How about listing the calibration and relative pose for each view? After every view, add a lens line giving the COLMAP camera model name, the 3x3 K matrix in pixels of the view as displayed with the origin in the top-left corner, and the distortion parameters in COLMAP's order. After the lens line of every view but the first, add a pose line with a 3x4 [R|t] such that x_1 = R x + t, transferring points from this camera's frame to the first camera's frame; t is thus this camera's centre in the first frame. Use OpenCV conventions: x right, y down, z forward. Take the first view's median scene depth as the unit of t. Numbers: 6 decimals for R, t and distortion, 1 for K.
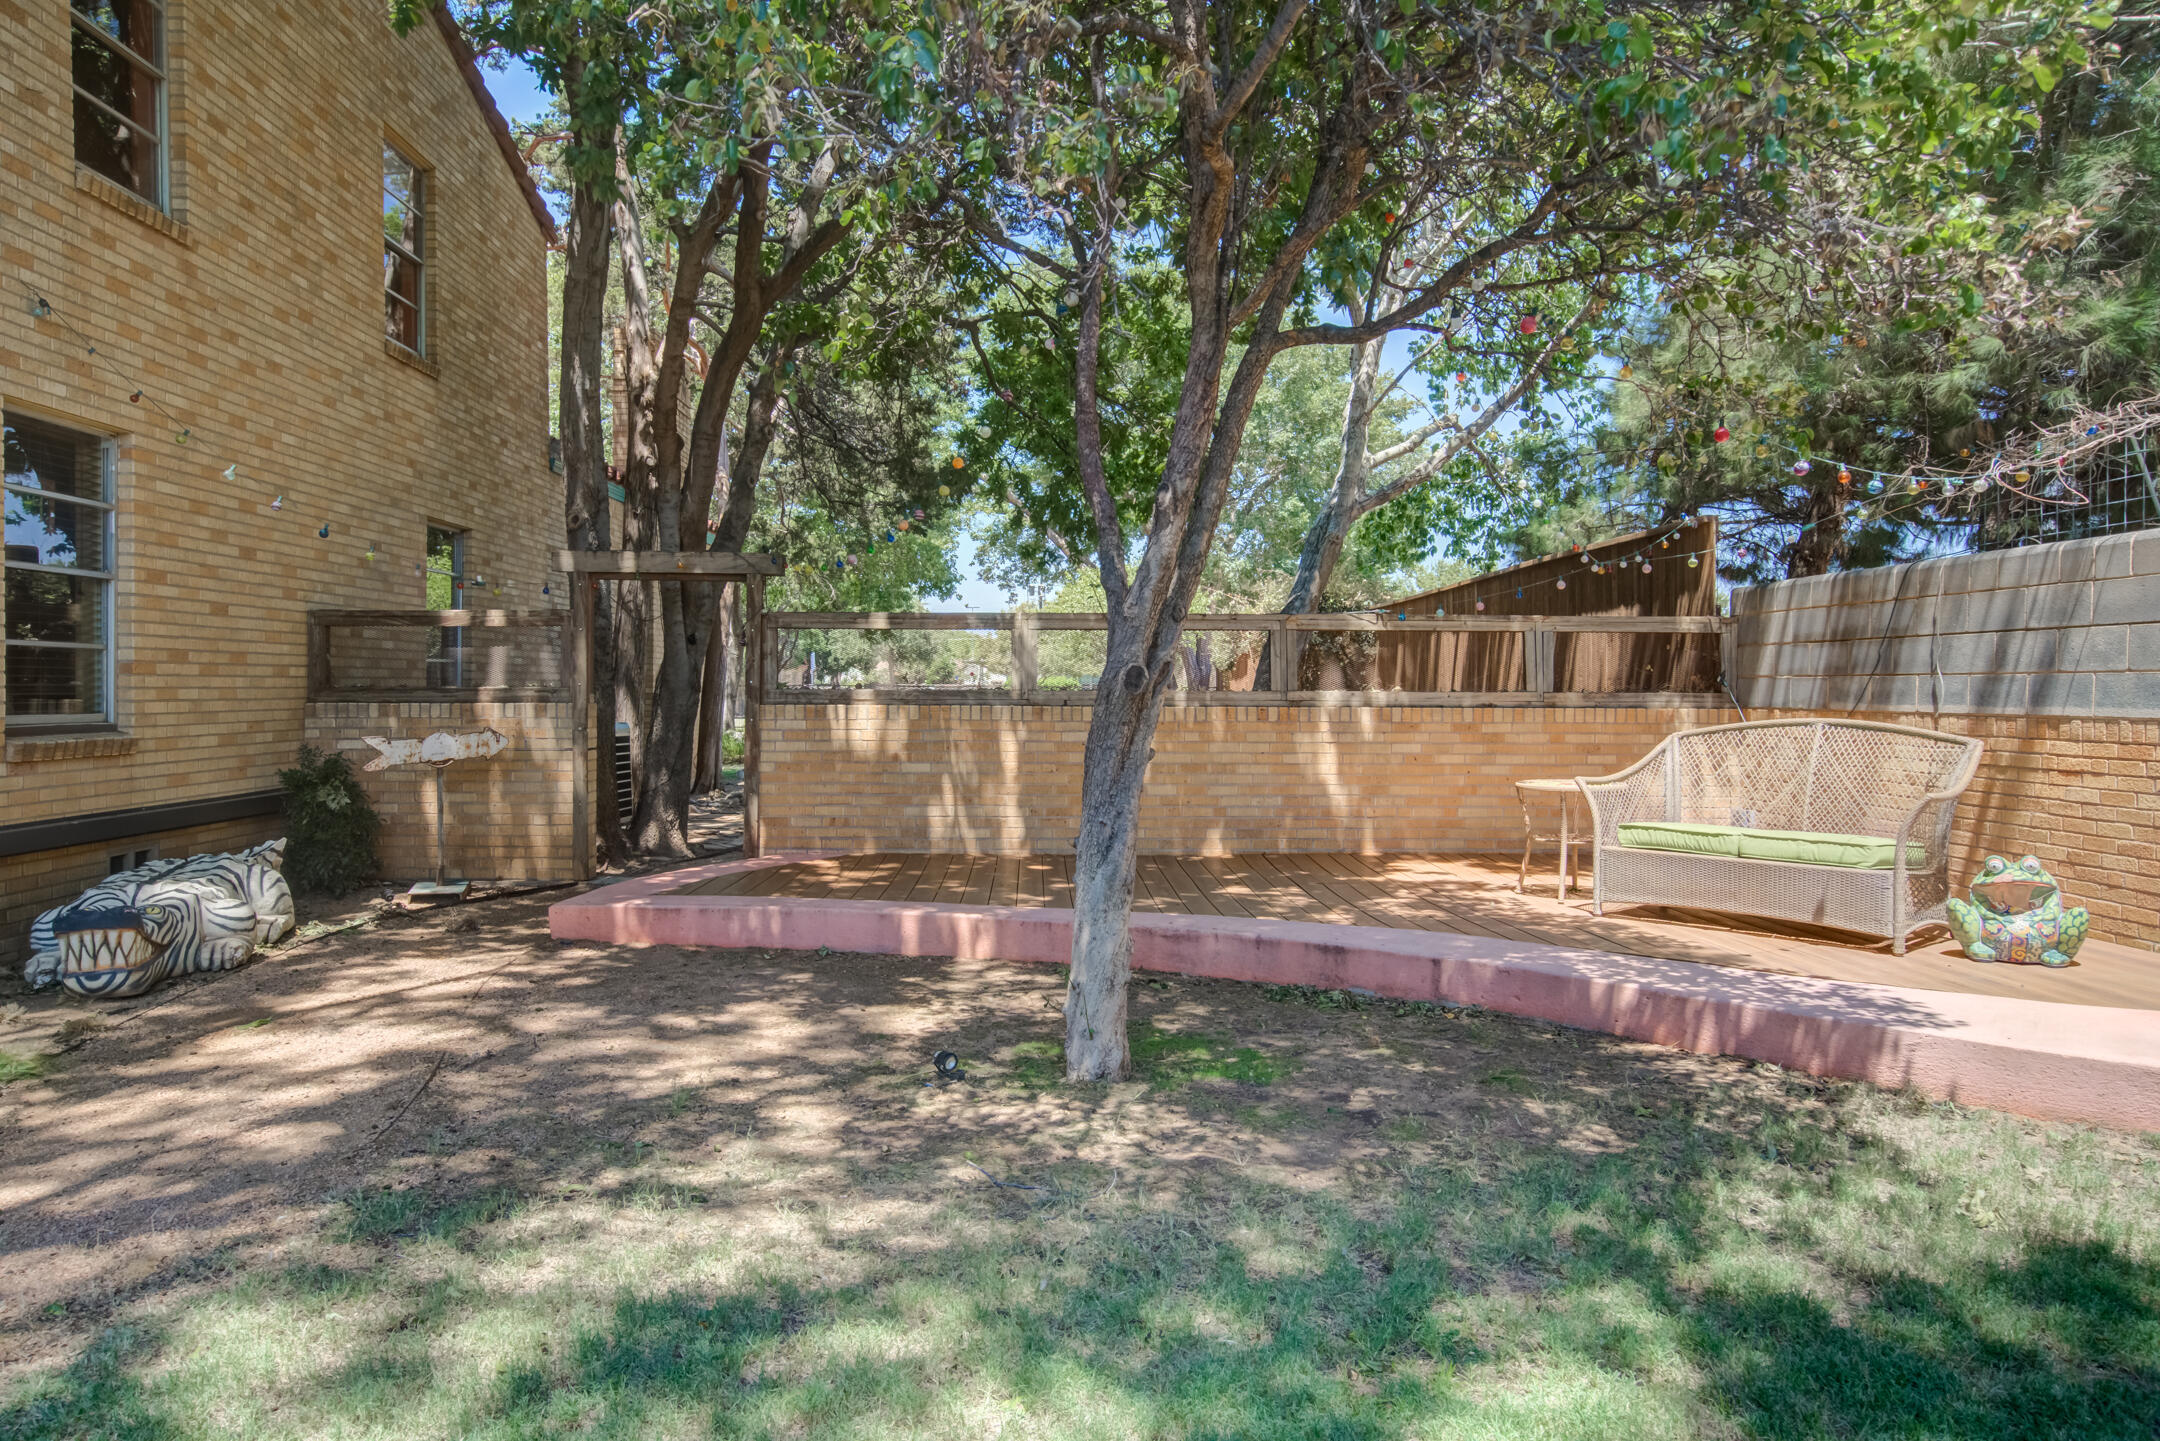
lens RADIAL K [[1380.9, 0, 1079.5], [0, 1380.9, 723.7], [0, 0, 1]] dist [-0.004902, 0.010237]
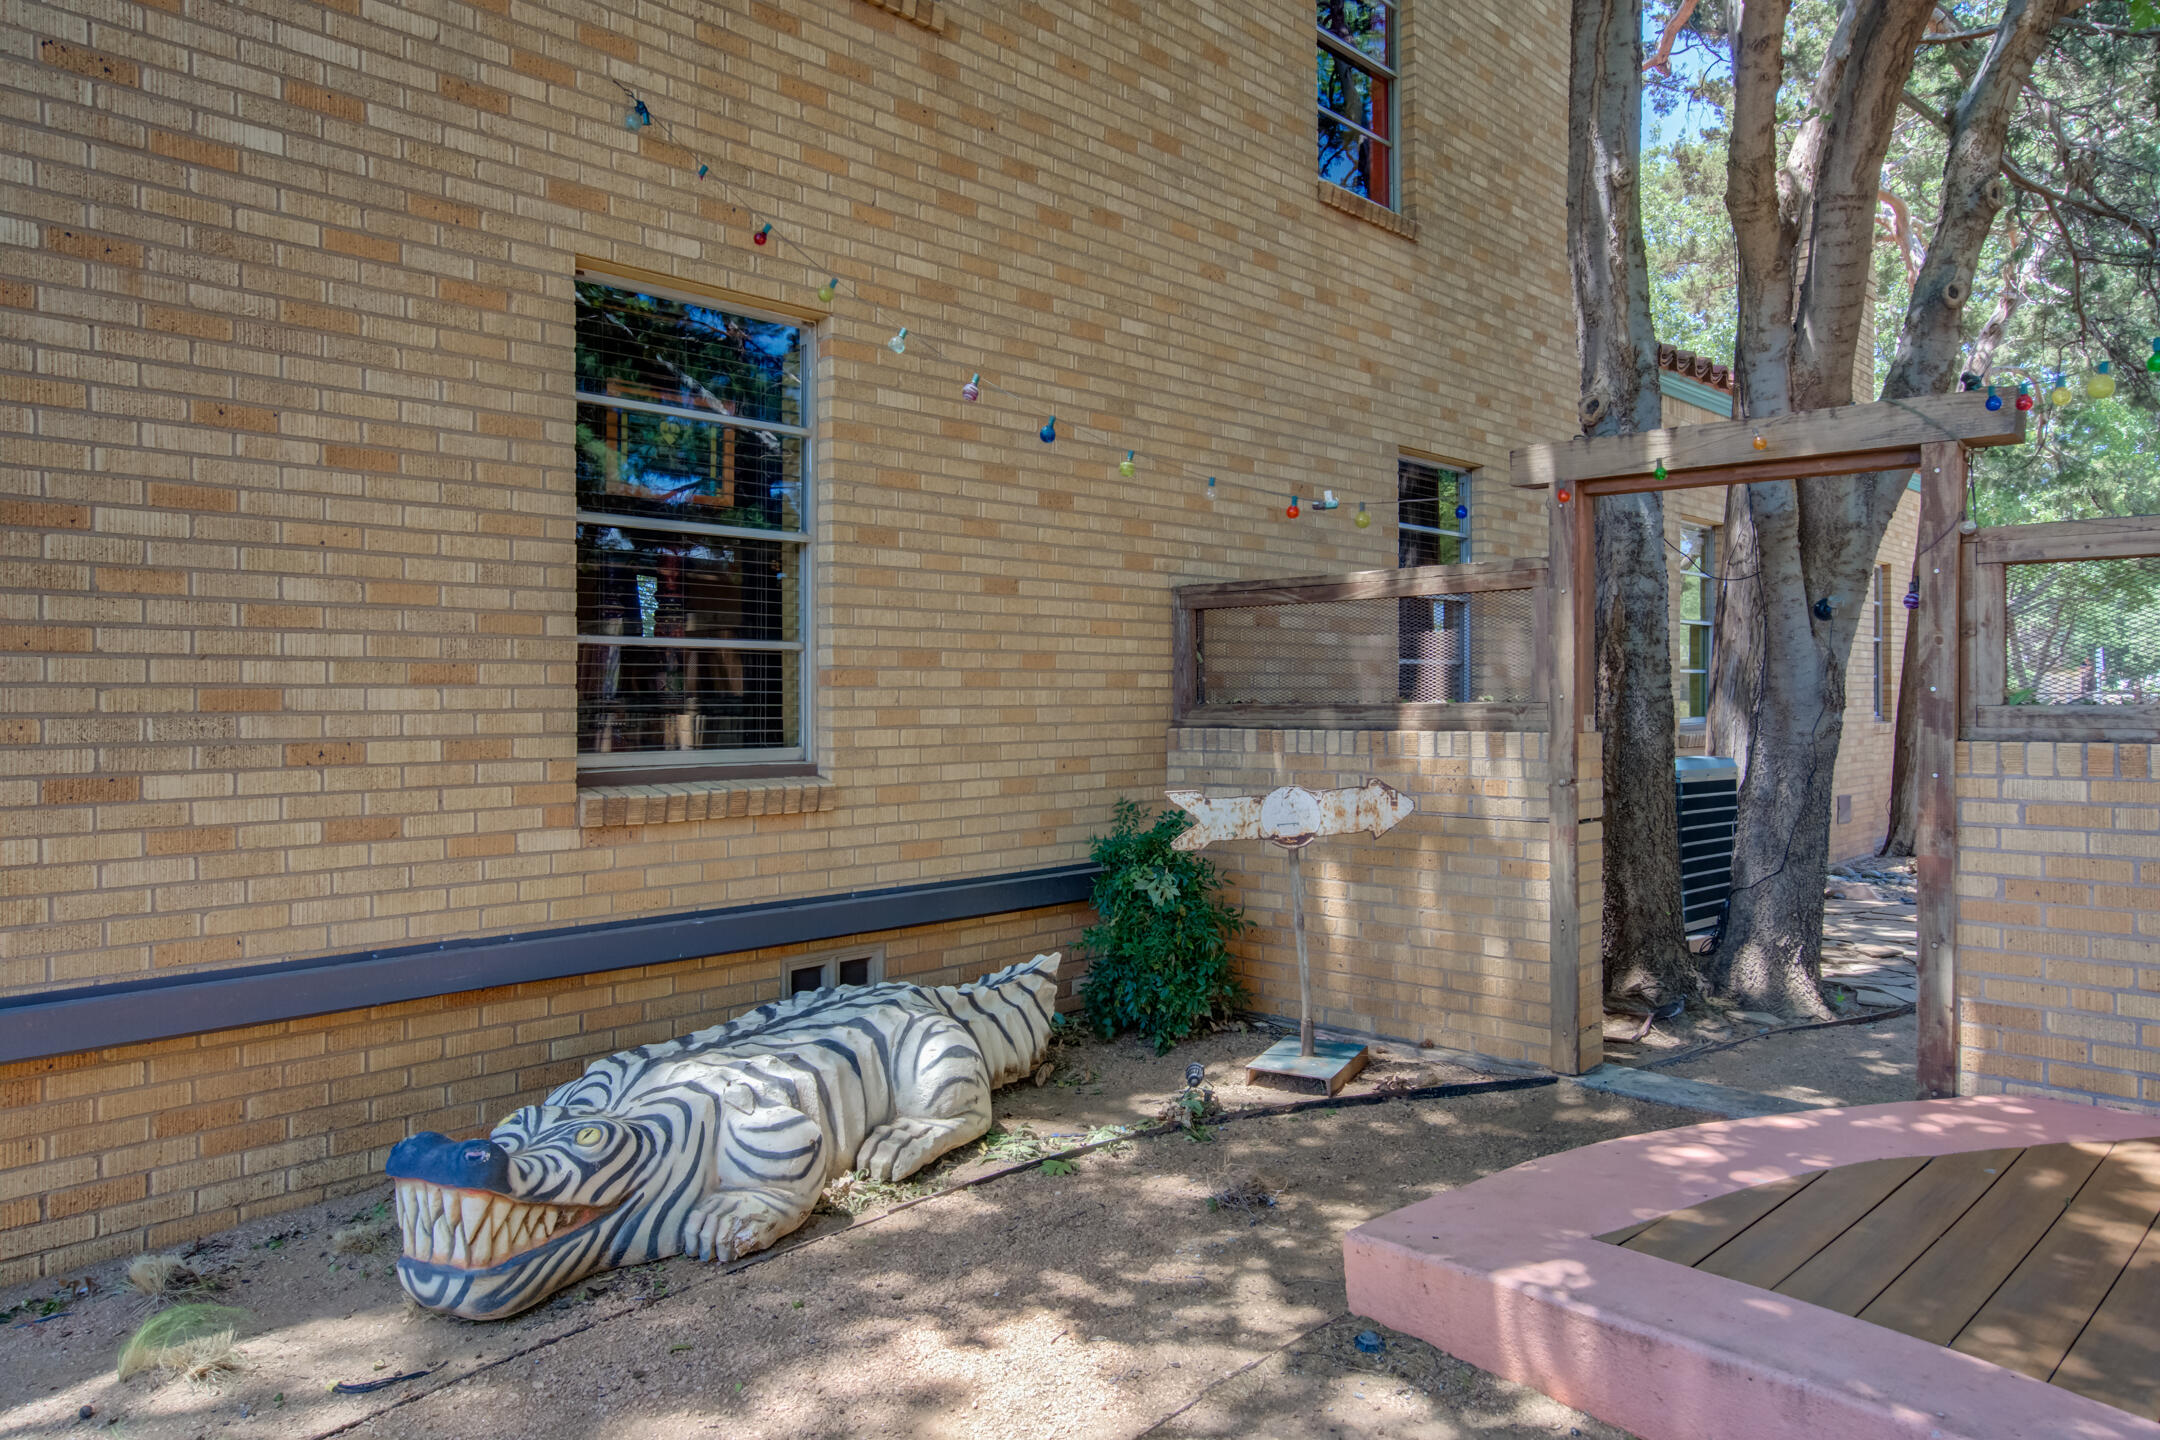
lens RADIAL K [[1380.9, 0, 1102.8], [0, 1380.9, 678.0], [0, 0, 1]] dist [-0.004902, 0.010237]
pose [[0.685710, -0.016464, -0.727689, -0.105537], [-0.013075, 0.999304, -0.034930, -0.015781], [0.727757, 0.033466, 0.685018, 0.535739]]
